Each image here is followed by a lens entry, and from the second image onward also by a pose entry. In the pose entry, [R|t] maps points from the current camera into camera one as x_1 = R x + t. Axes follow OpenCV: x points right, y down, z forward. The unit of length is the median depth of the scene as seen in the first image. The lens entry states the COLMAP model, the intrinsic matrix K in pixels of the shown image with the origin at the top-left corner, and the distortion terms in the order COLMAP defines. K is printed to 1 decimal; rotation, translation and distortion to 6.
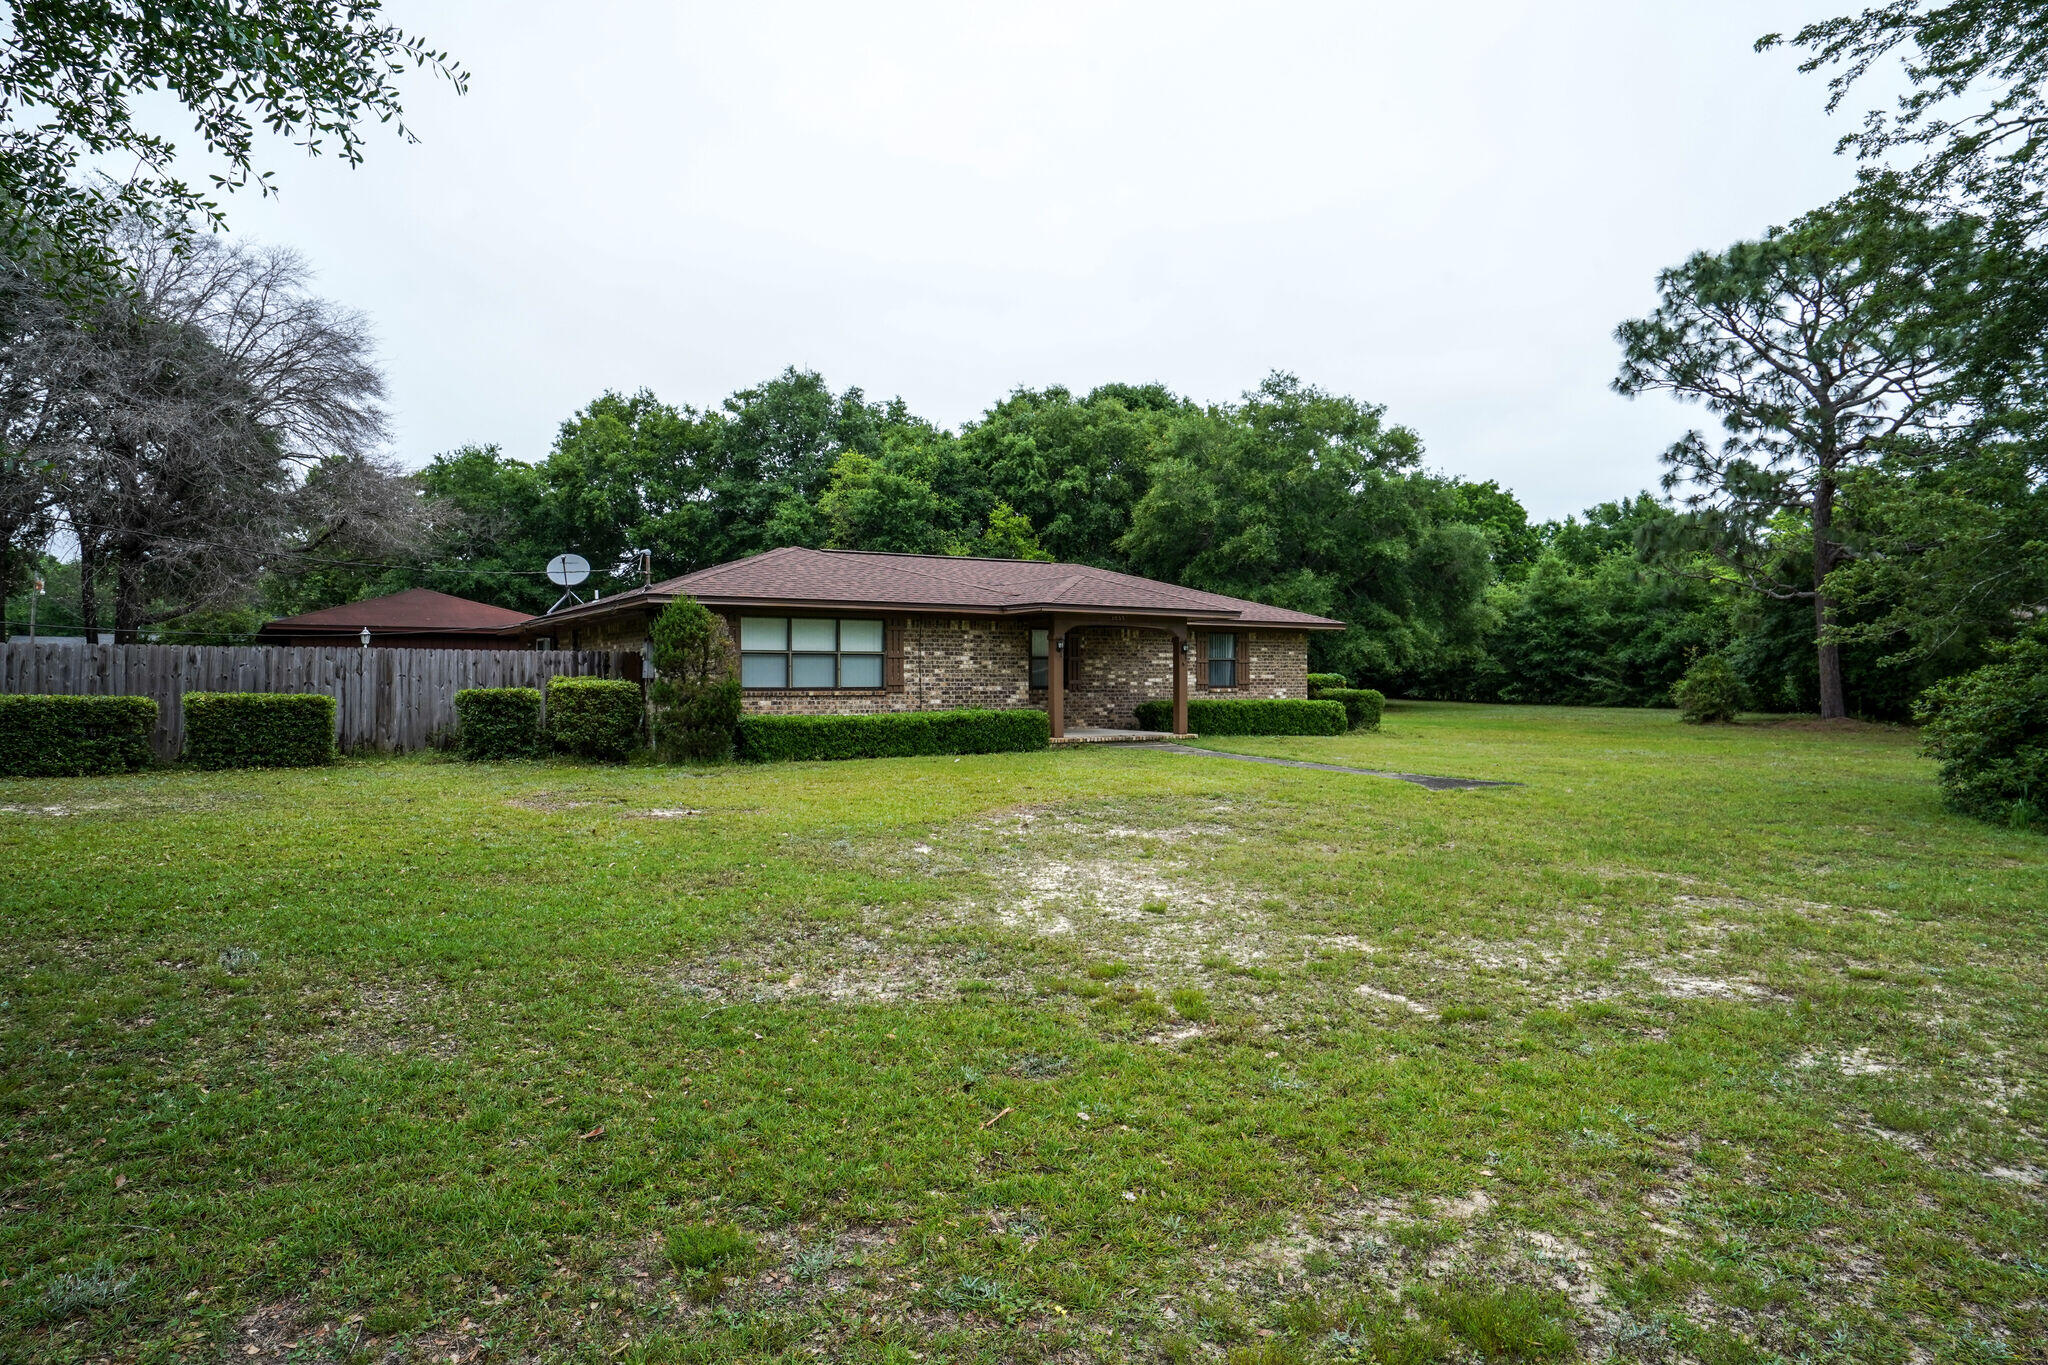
lens RADIAL K [[1251.3, 0, 1023.1], [0, 1251.3, 683.6], [0, 0, 1]] dist [-0.000159, -0.000053]
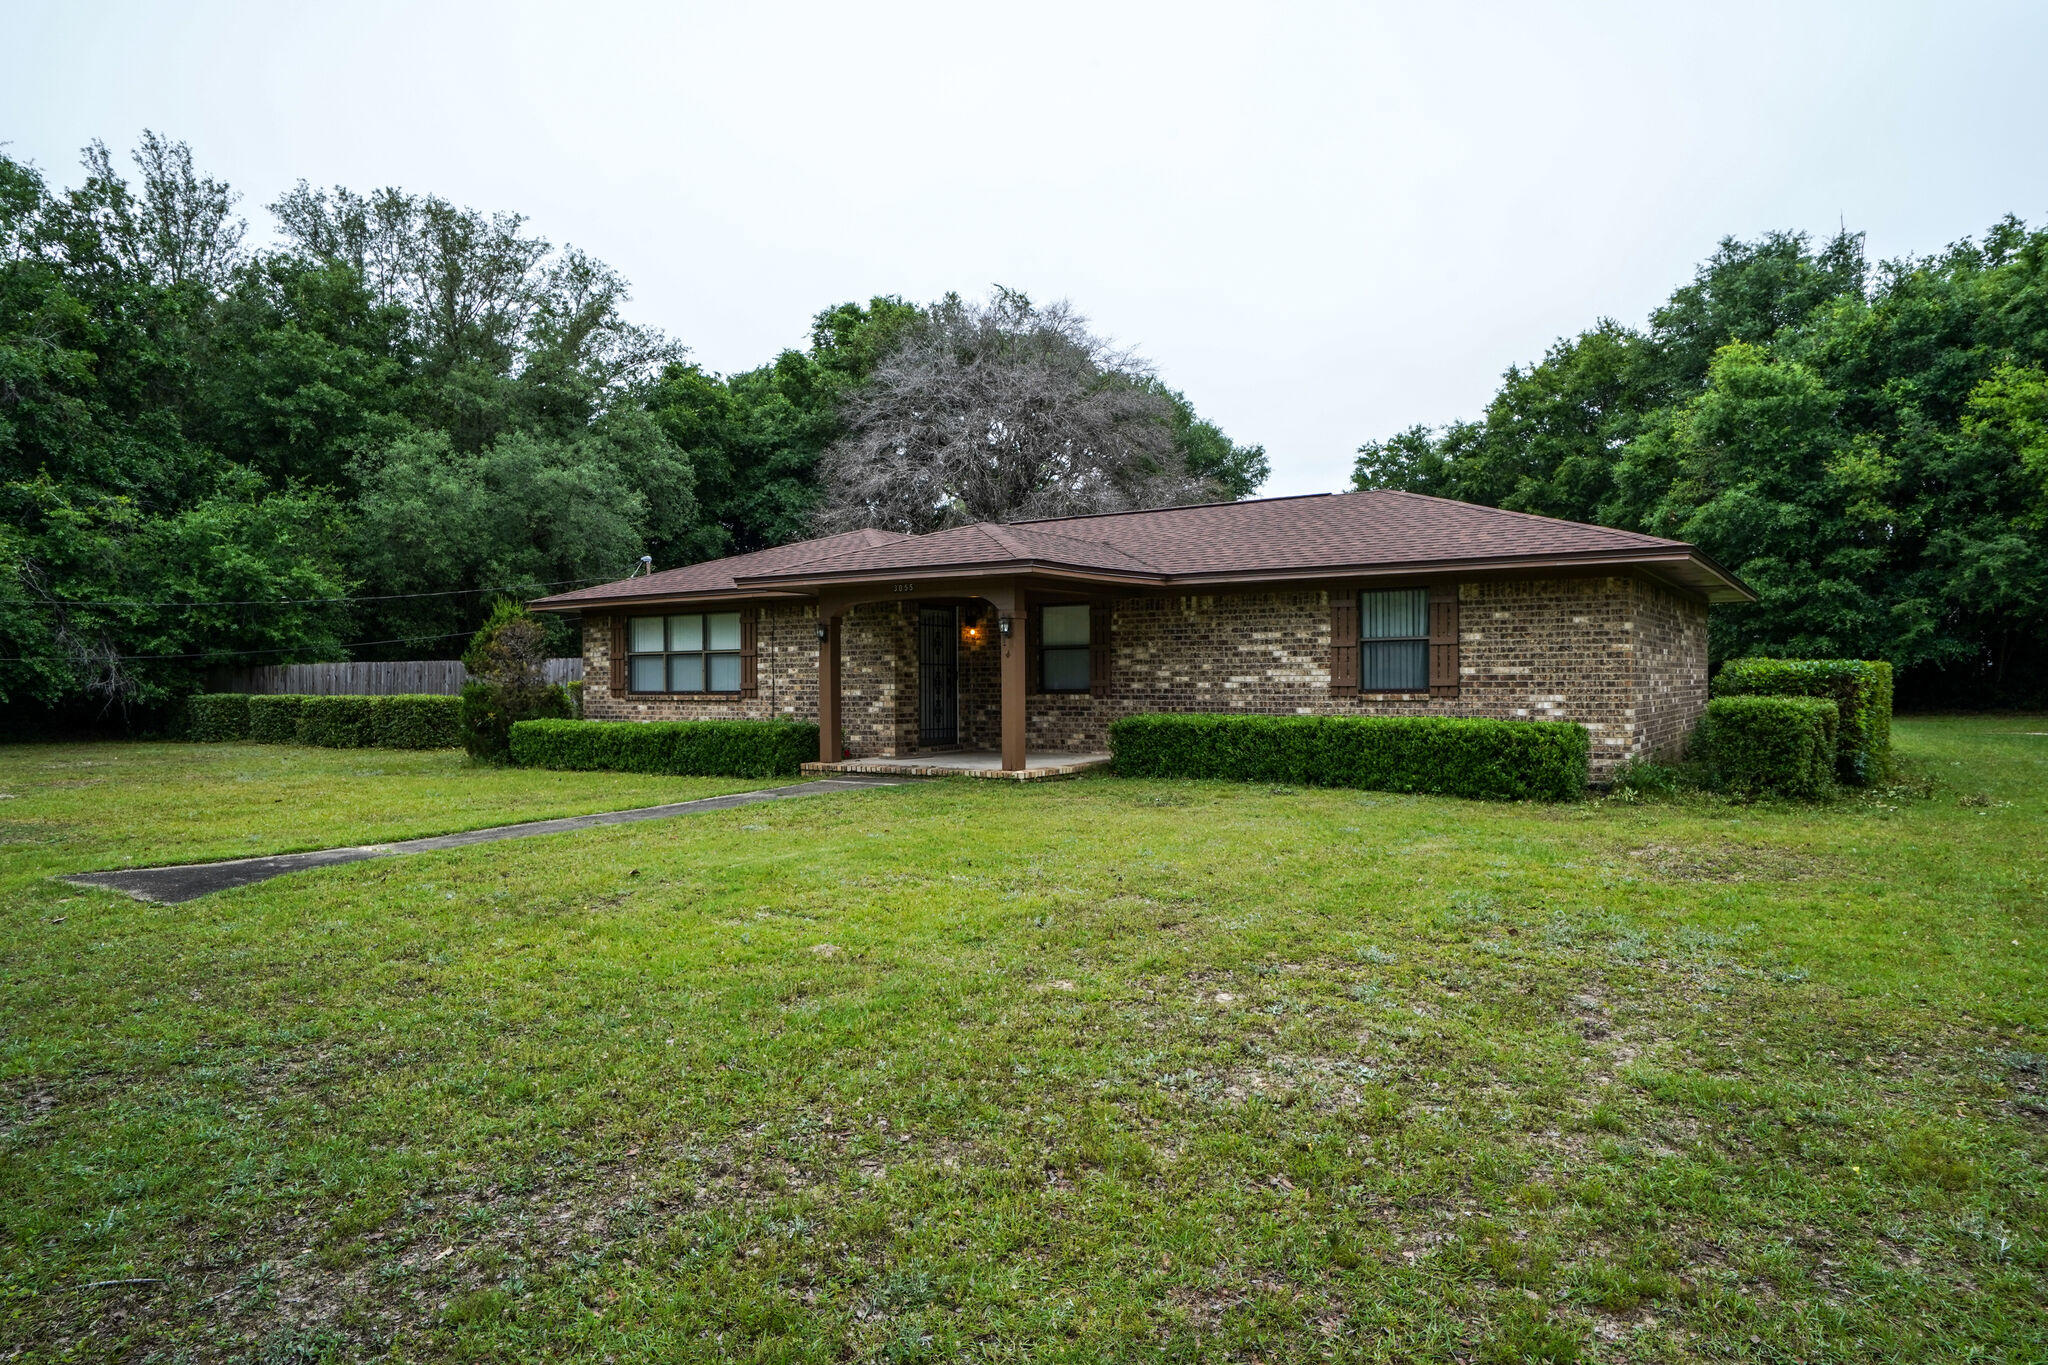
lens RADIAL K [[1251.3, 0, 1023.5], [0, 1251.3, 682.3], [0, 0, 1]] dist [-0.000159, -0.000053]
pose [[0.405895, -0.000870, -0.913919, 0.732852], [0.004002, 0.999992, 0.000826, -0.002962], [0.913911, -0.003993, 0.405895, 0.824025]]
